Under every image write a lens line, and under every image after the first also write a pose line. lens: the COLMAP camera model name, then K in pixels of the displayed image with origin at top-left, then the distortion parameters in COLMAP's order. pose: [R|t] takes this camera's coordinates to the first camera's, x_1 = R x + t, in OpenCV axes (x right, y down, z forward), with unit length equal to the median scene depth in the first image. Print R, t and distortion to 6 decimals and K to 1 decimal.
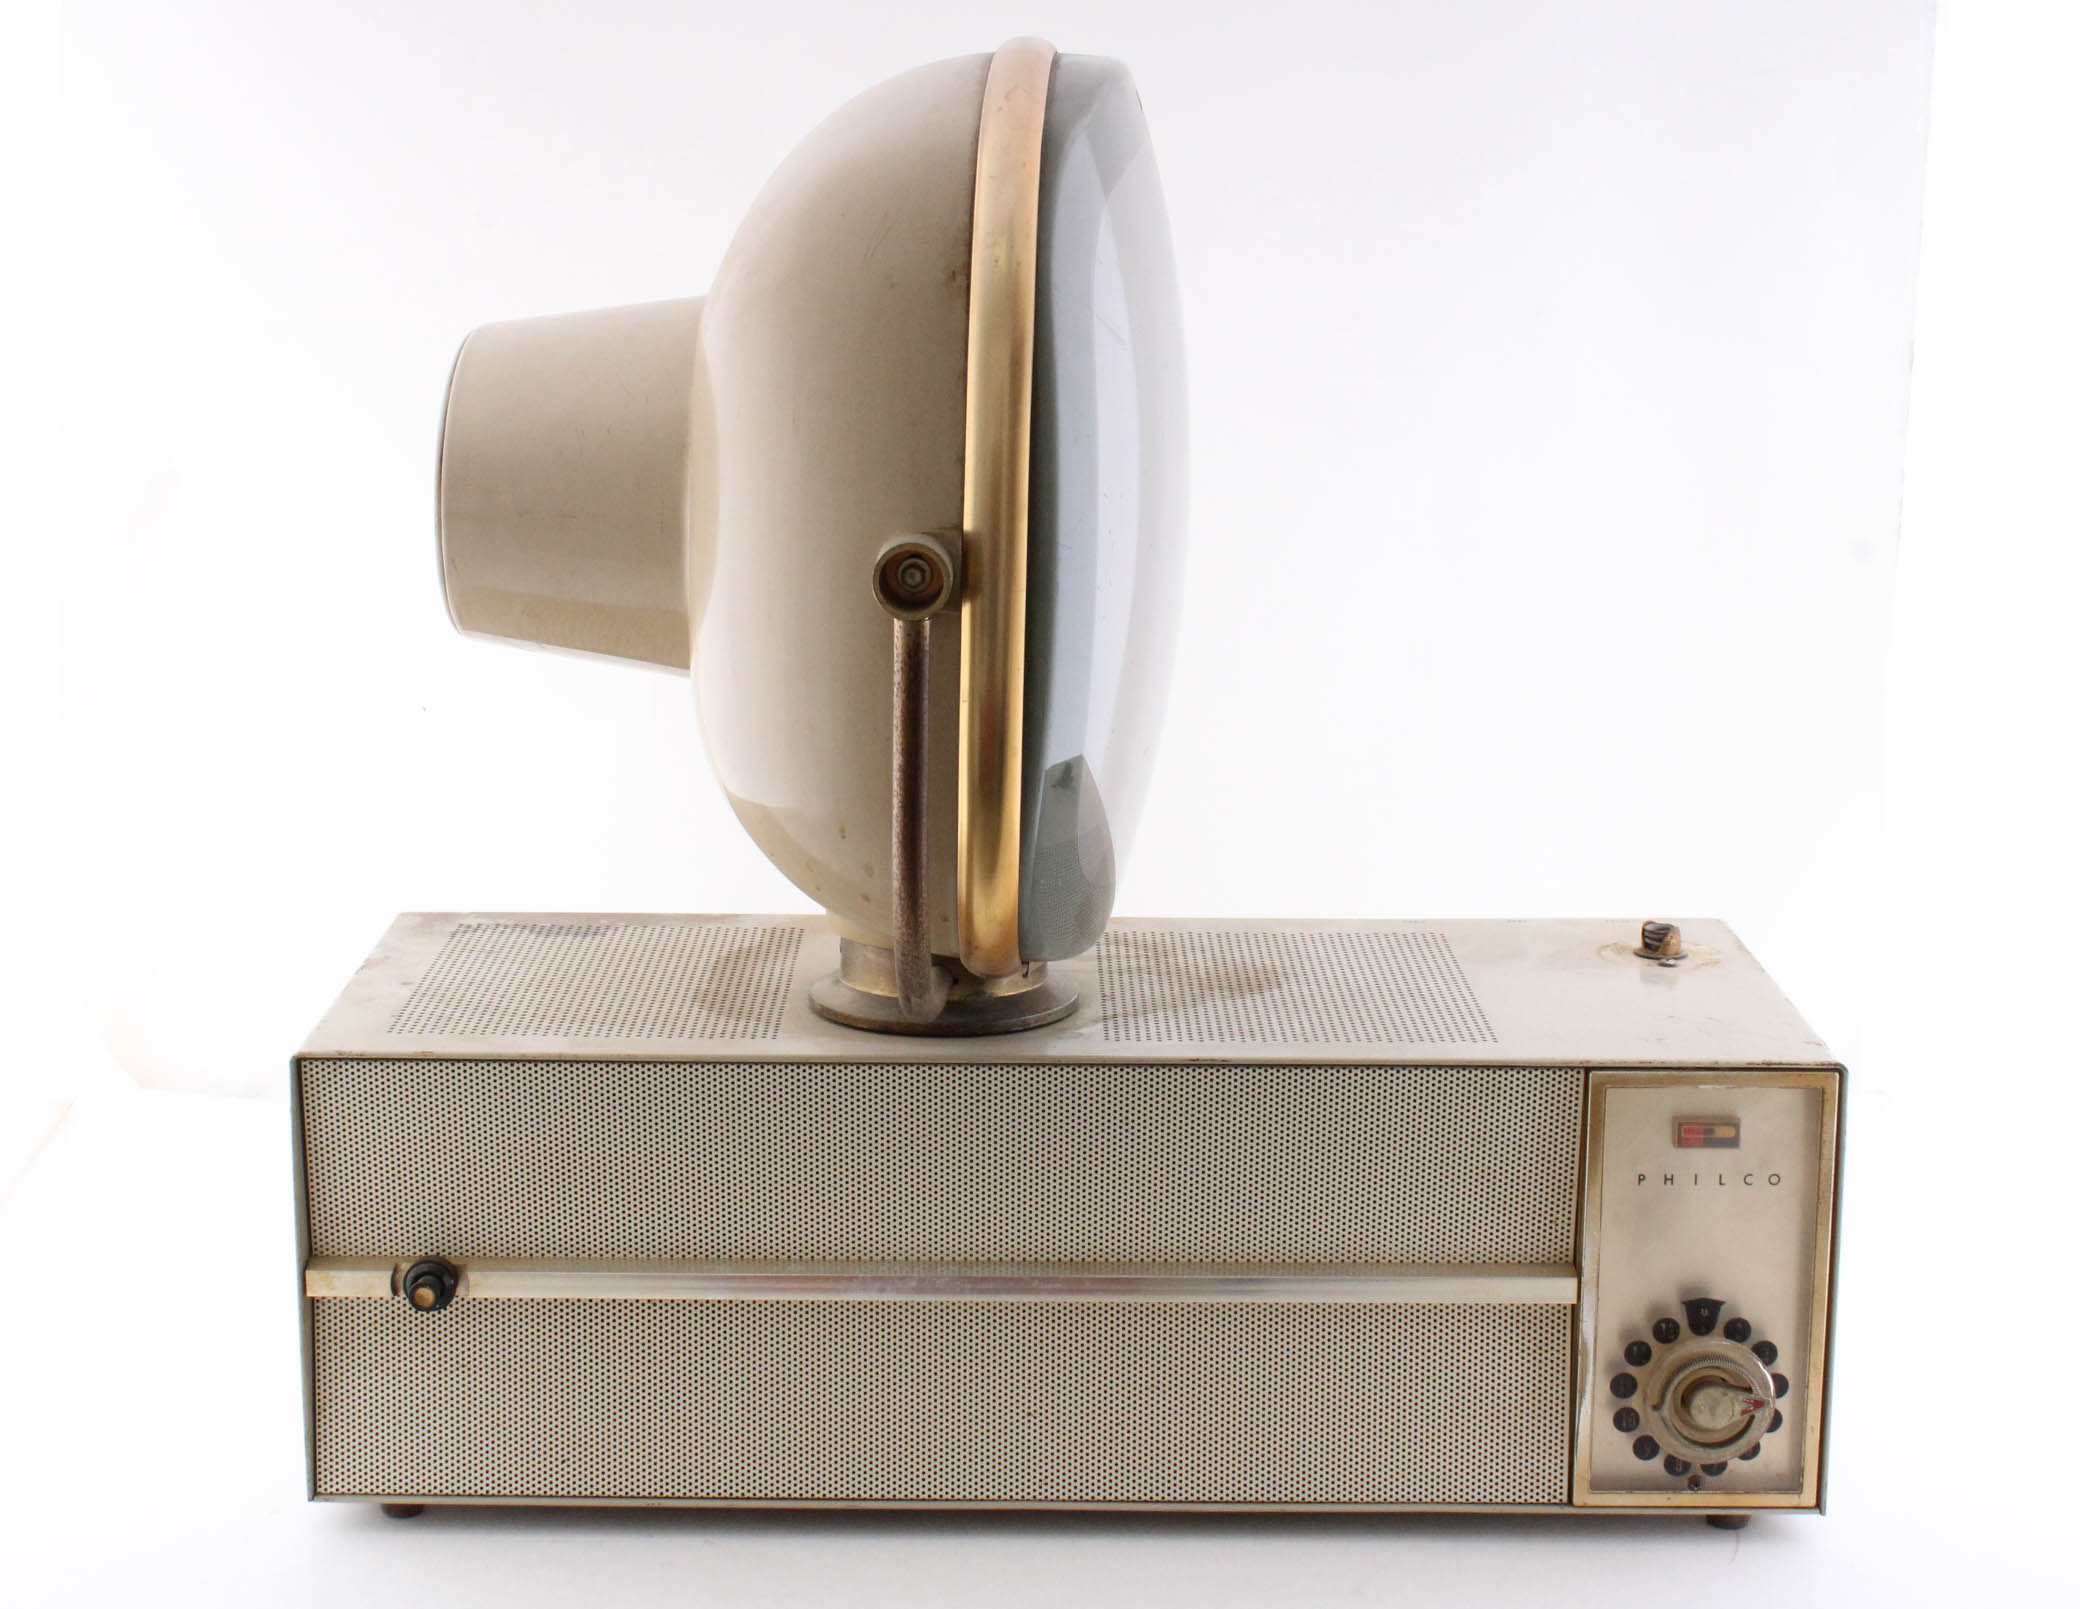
lens RADIAL K [[3441.8, 0, 1040.0], [0, 3441.8, 804.5], [0, 0, 1]] dist [0.002216, -0.068724]
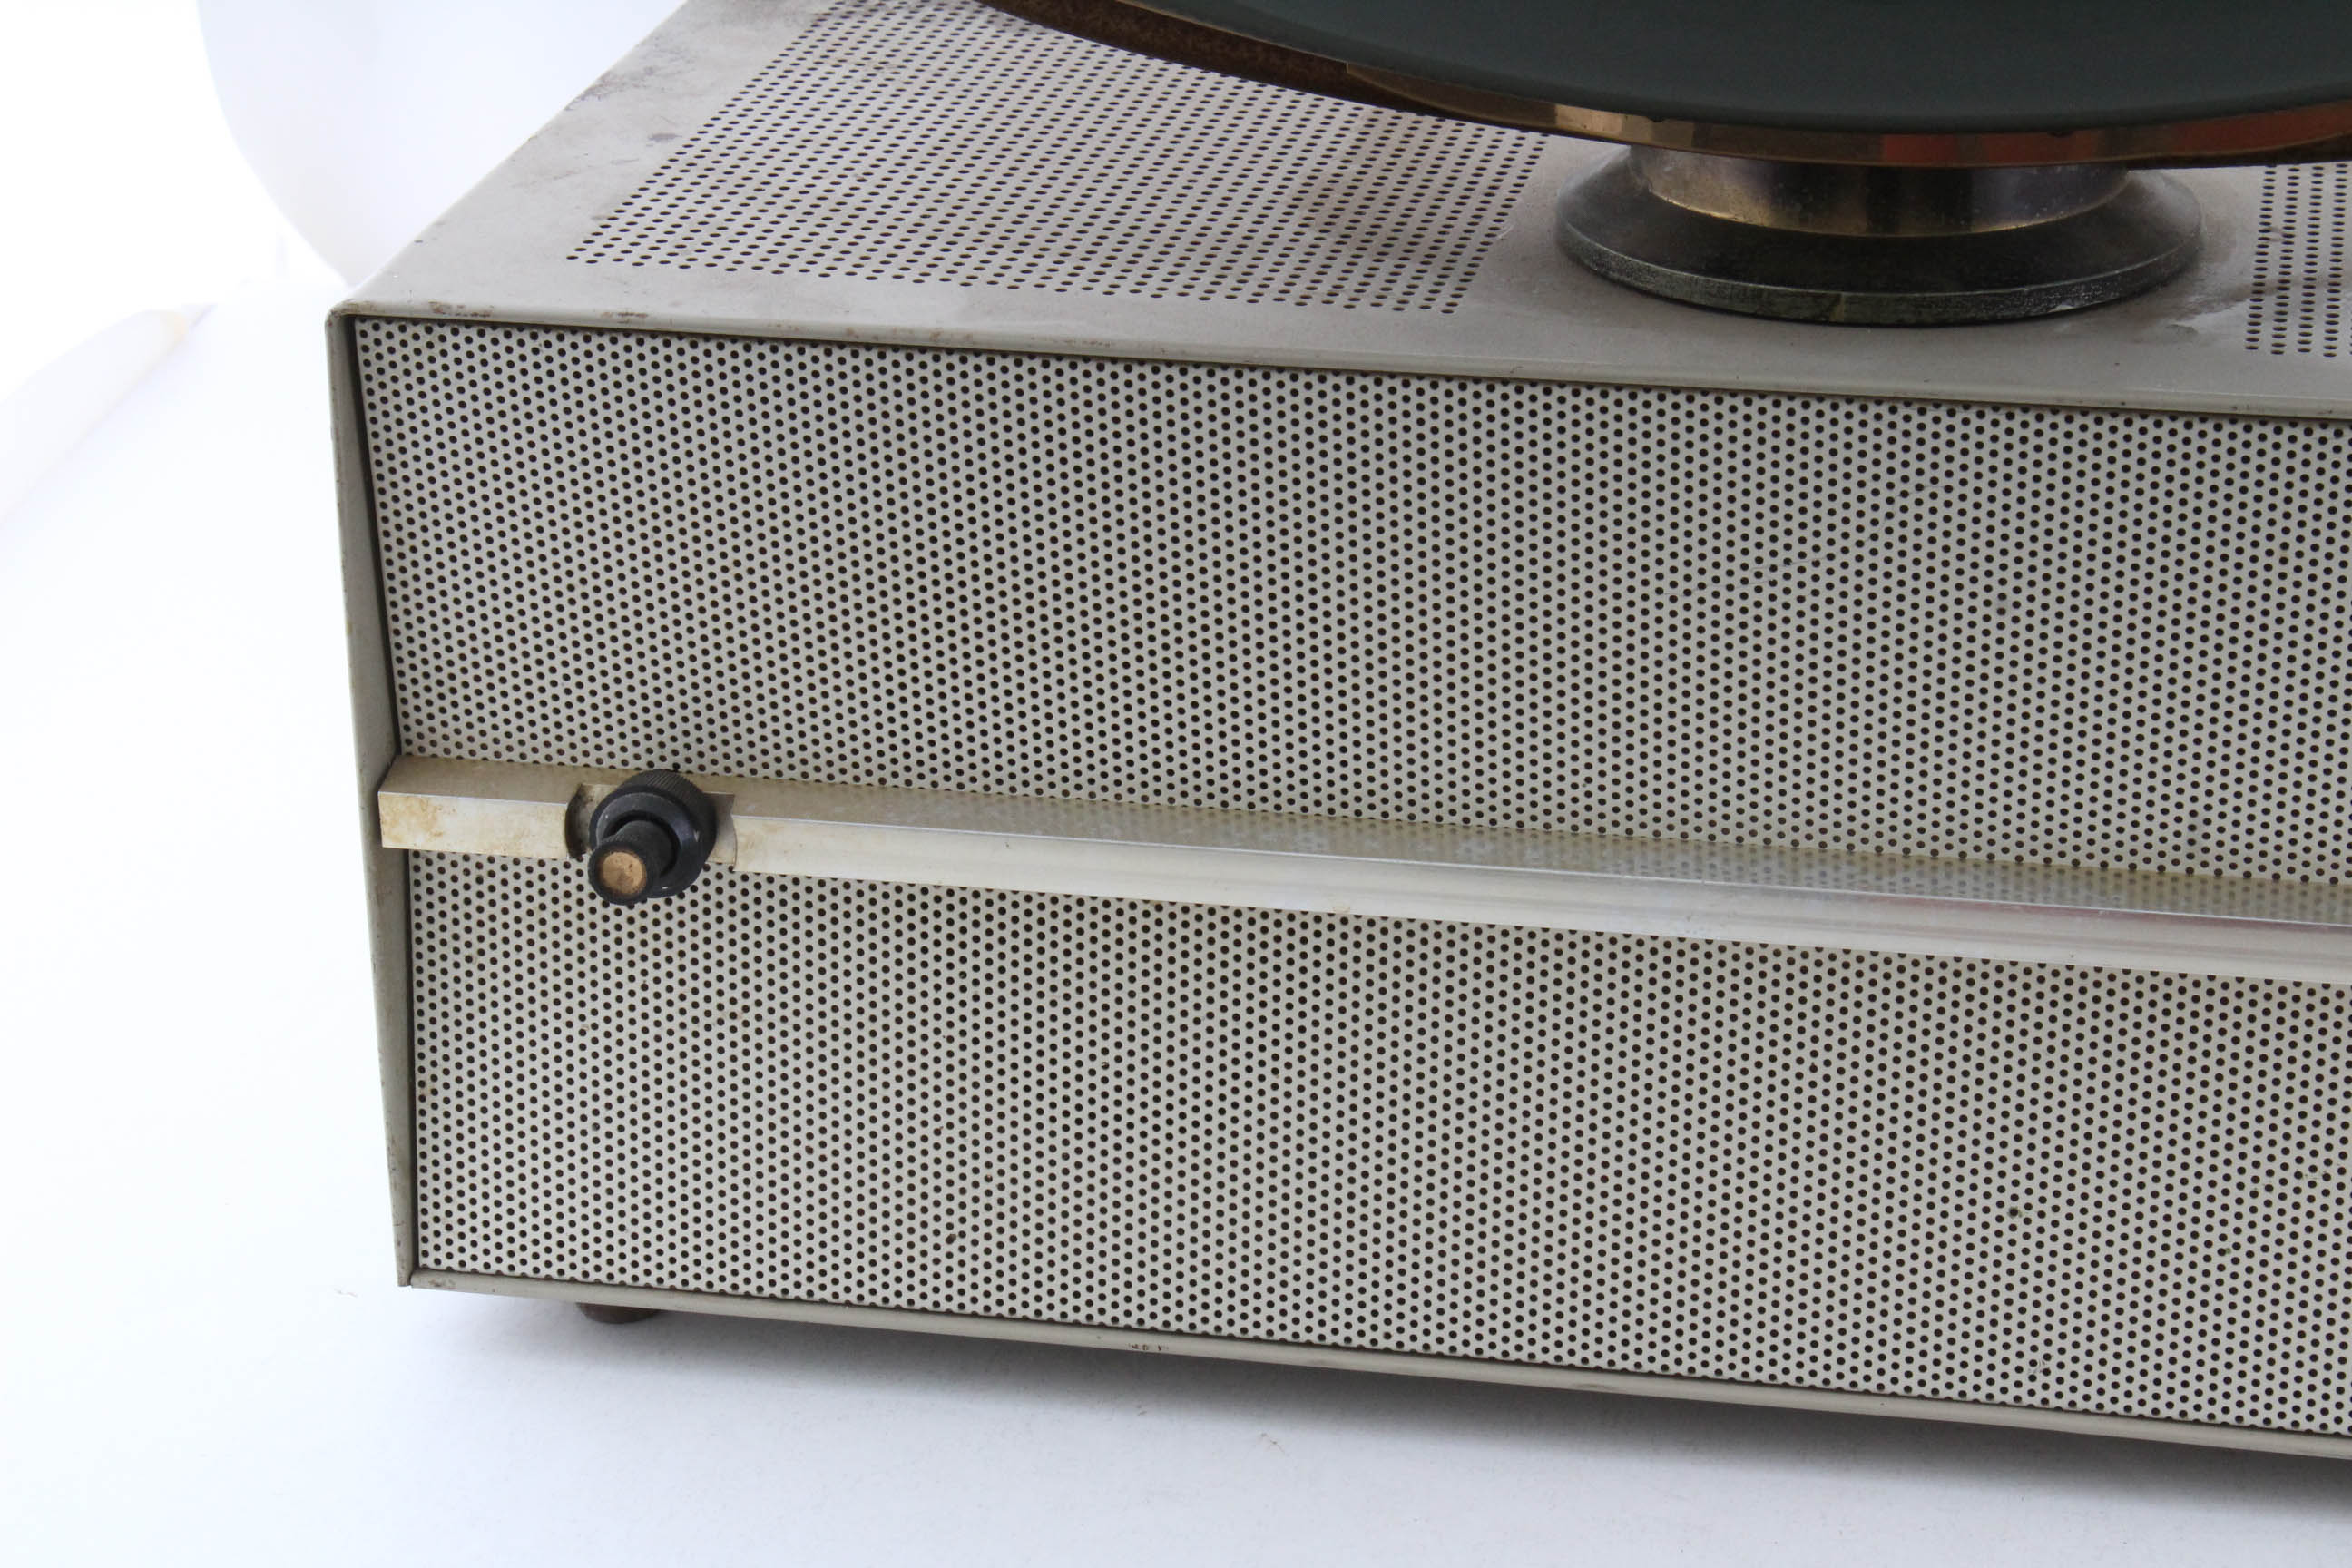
lens RADIAL K [[5643.7, 0, 1176.0], [0, 5643.7, 784.0], [0, 0, 1]] dist [0.079465, 0.485527]
pose [[0.978434, 0.061230, -0.197275, 0.031703], [-0.023621, 0.981957, 0.187621, -0.004694], [0.205204, -0.178915, 0.962227, 0.327322]]
